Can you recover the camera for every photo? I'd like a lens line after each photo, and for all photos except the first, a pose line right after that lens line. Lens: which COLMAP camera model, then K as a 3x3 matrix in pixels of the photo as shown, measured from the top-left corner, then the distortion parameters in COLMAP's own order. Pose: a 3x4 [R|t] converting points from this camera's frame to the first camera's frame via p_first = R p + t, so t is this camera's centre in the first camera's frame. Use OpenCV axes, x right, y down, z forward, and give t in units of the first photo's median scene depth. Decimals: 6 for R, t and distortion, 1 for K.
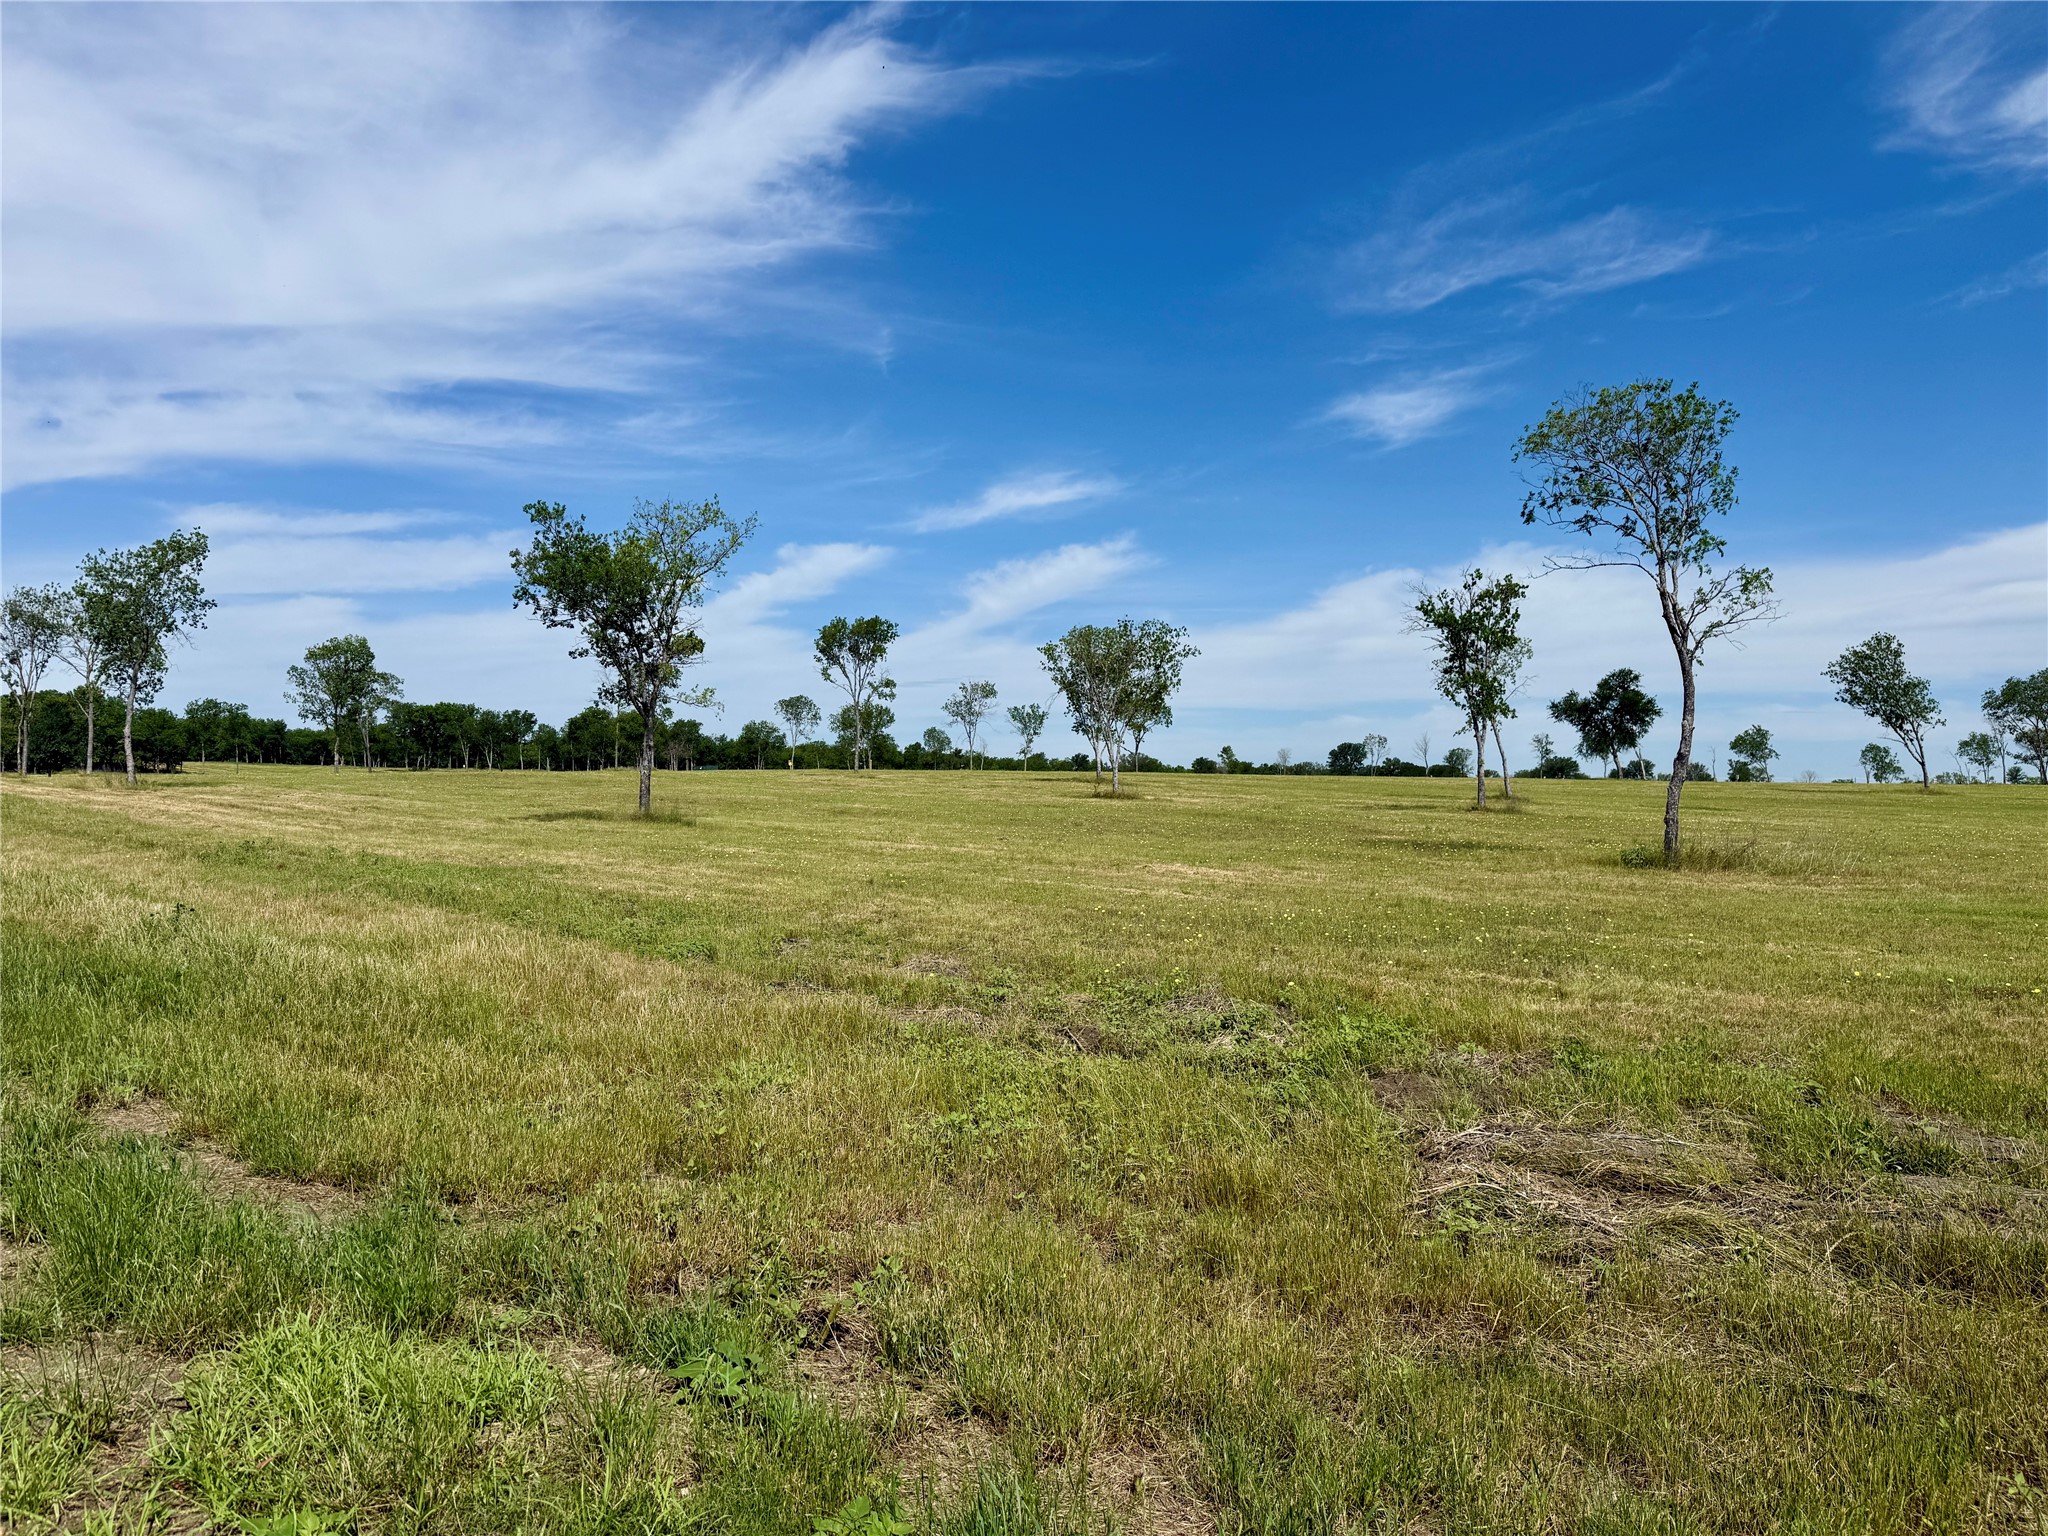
lens RADIAL K [[1447.4, 0, 1014.7], [0, 1447.4, 769.3], [0, 0, 1]] dist [0.073286, -0.076374]
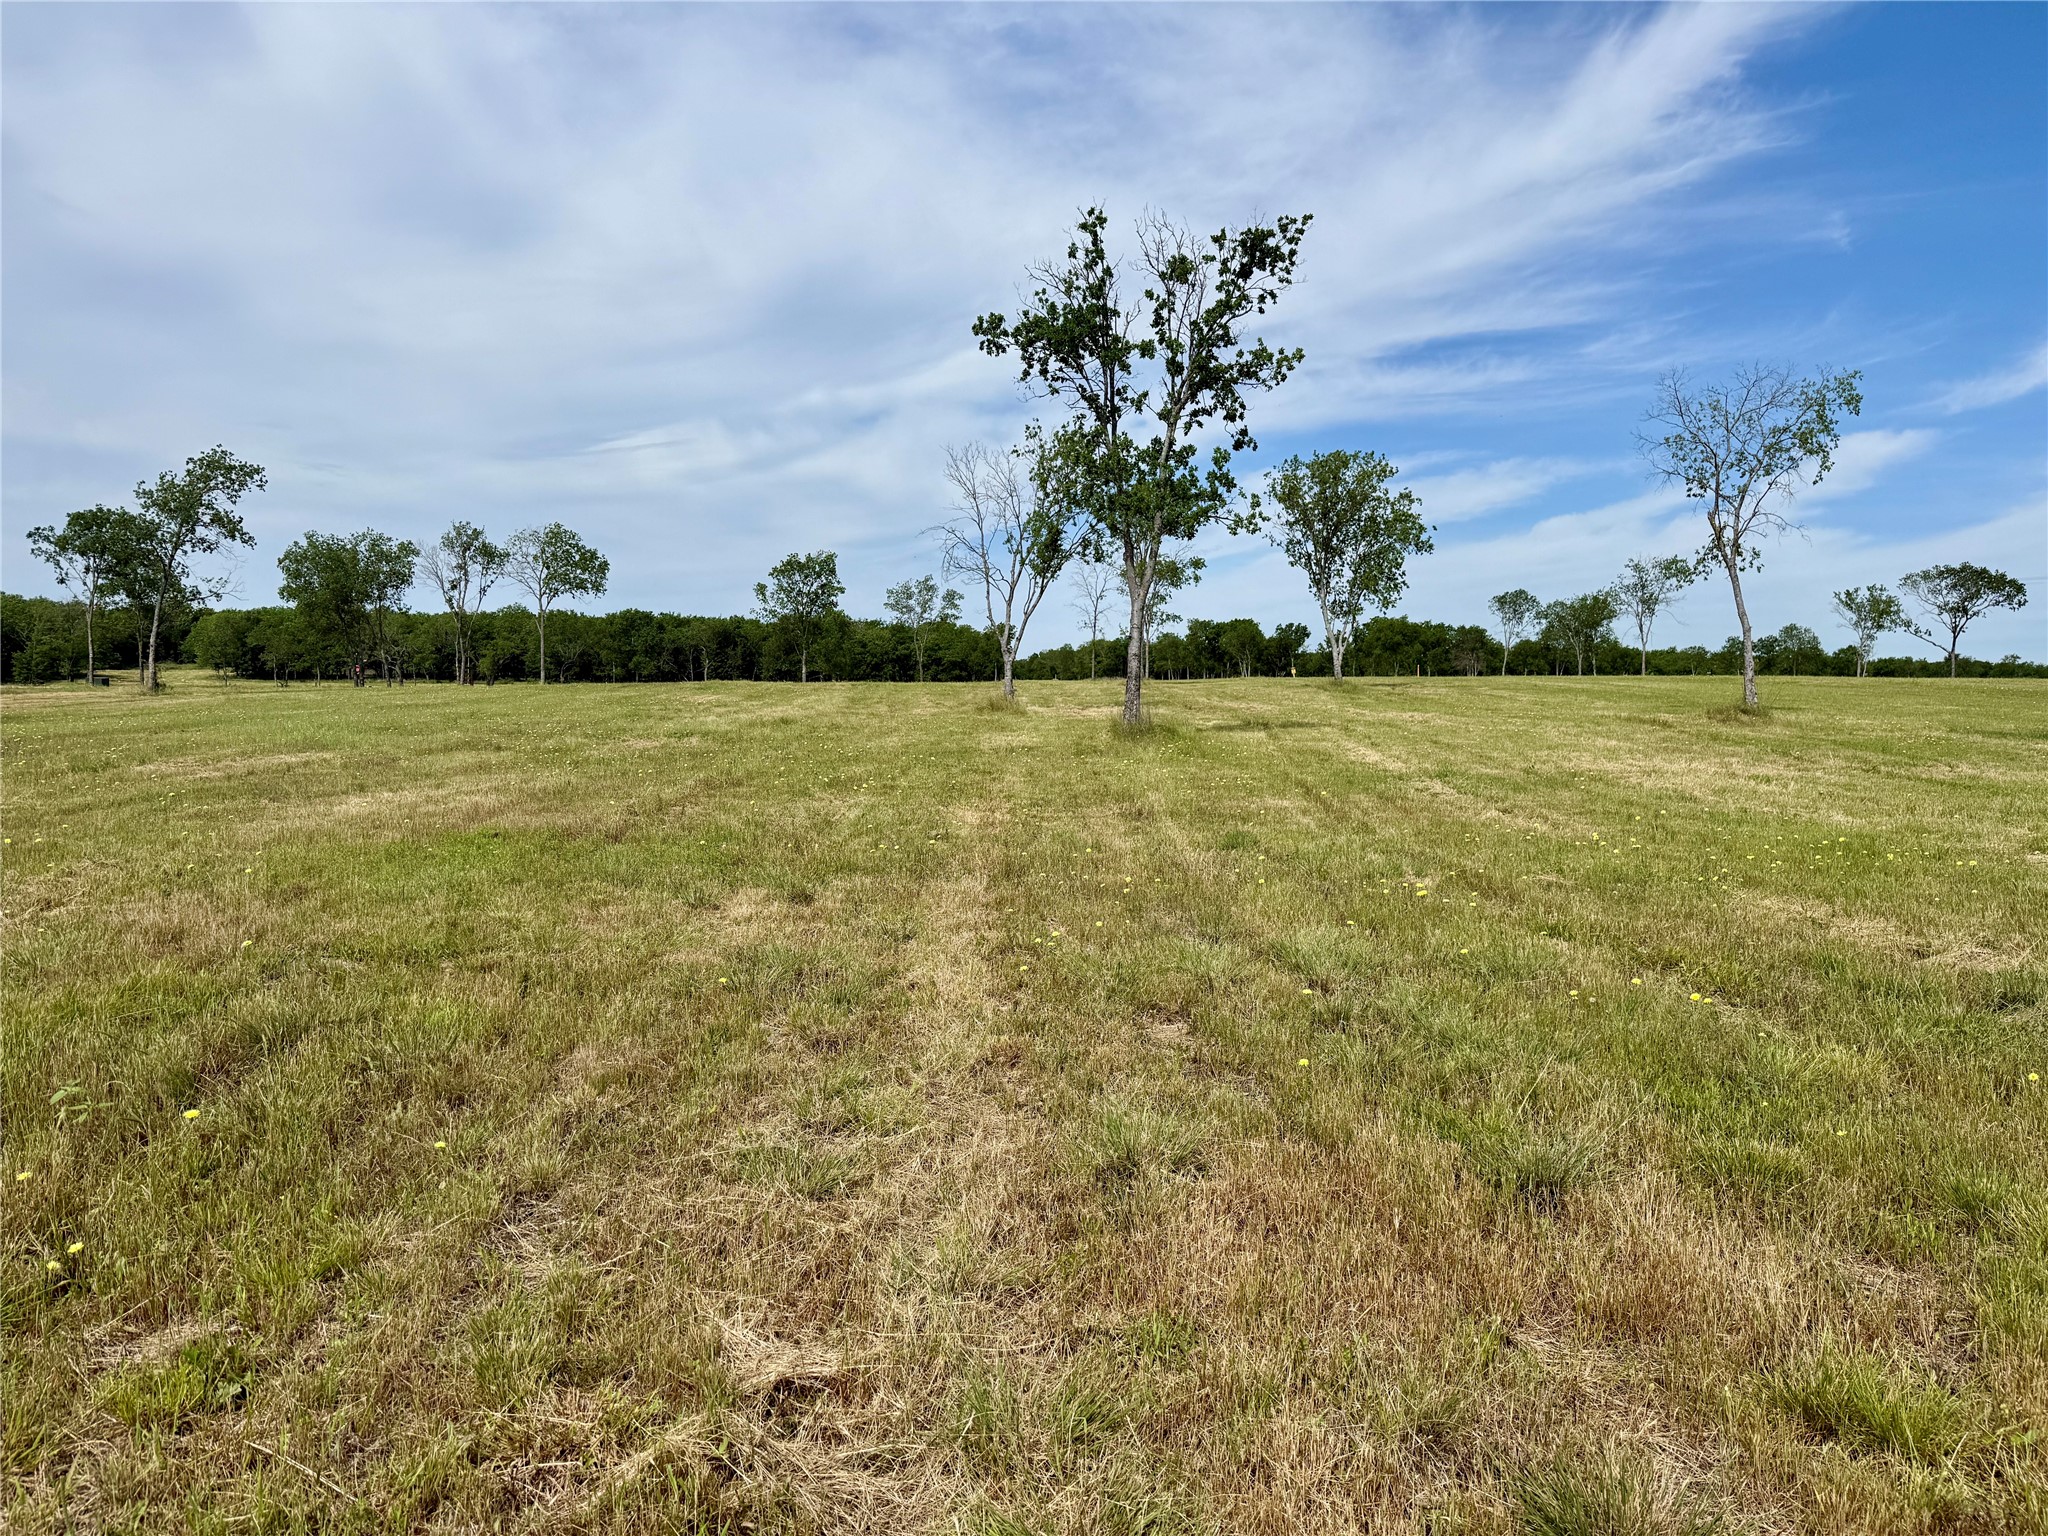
lens RADIAL K [[1447.4, 0, 1030.4], [0, 1447.4, 768.7], [0, 0, 1]] dist [0.073286, -0.076374]
pose [[0.760202, 0.032355, -0.648880, 0.138549], [0.003597, 0.998534, 0.054004, 0.007444], [0.649676, -0.043388, 0.758972, -0.087125]]
